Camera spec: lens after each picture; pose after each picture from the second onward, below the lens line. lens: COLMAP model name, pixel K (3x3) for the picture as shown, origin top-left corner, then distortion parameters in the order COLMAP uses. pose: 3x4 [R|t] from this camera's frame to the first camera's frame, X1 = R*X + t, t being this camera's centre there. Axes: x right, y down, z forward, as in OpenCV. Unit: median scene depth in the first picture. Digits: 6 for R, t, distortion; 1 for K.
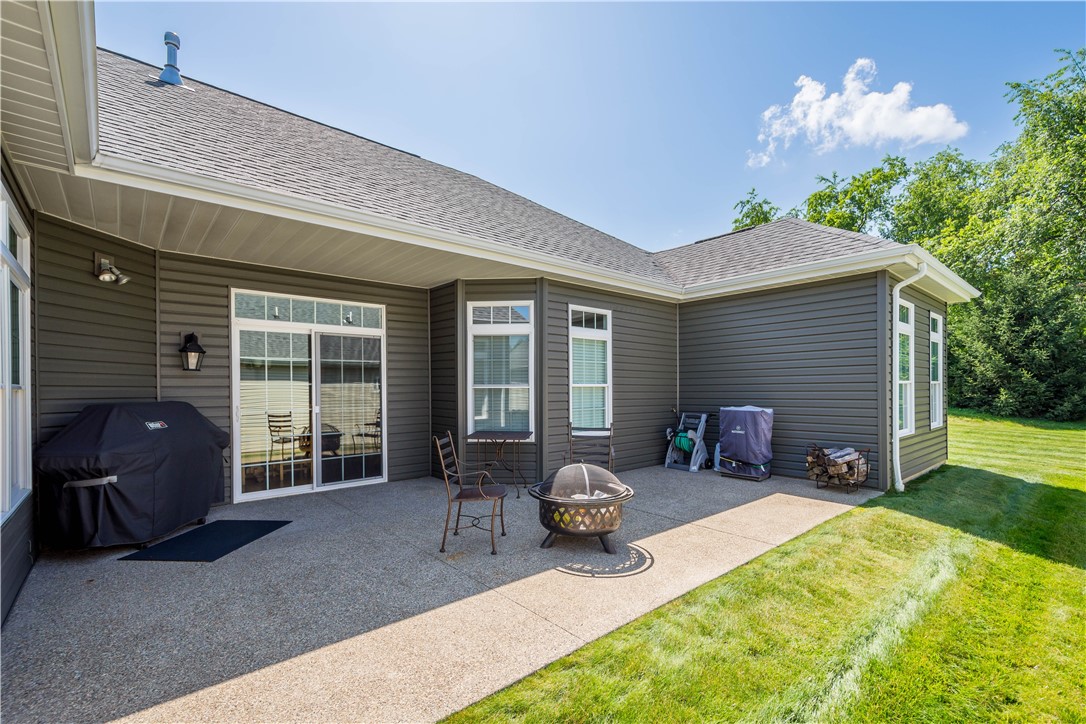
lens RADIAL K [[484.2, 0, 542.8], [0, 484.2, 374.3], [0, 0, 1]] dist [0.000195, -0.000071]
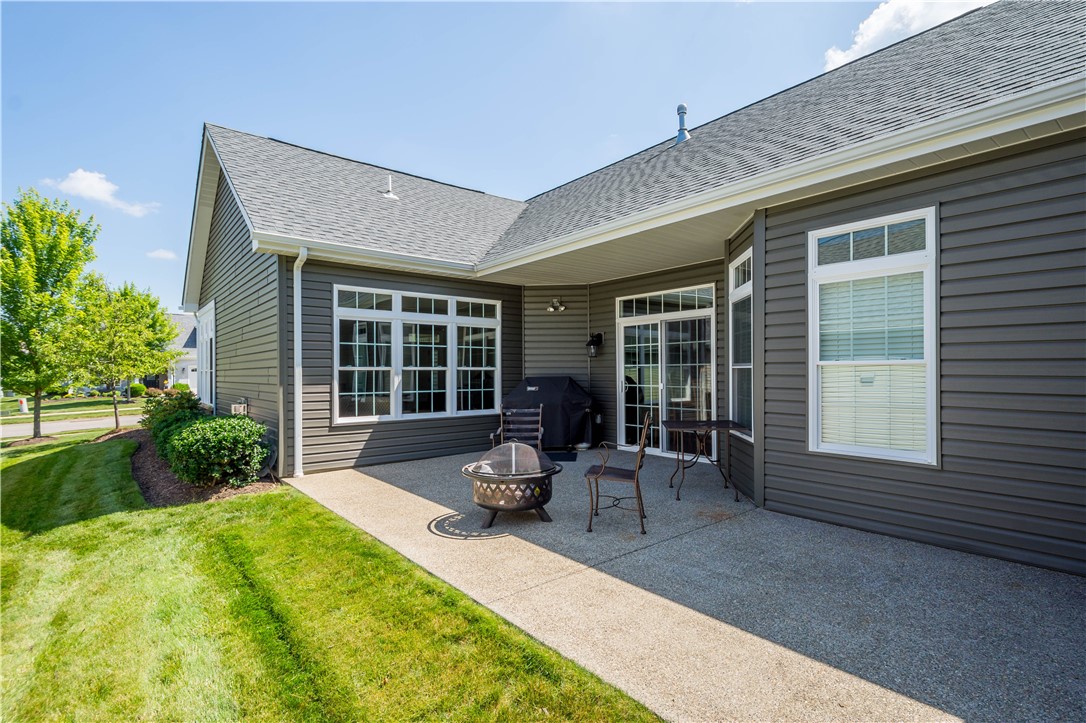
lens RADIAL K [[517.7, 0, 543.0], [0, 517.7, 361.5], [0, 0, 1]] dist [-0.000139, -0.000027]
pose [[-0.030660, -0.010625, -0.999473, 1.135661], [0.034659, 0.999331, -0.011686, 0.024964], [0.998929, -0.034999, -0.030271, 1.055808]]
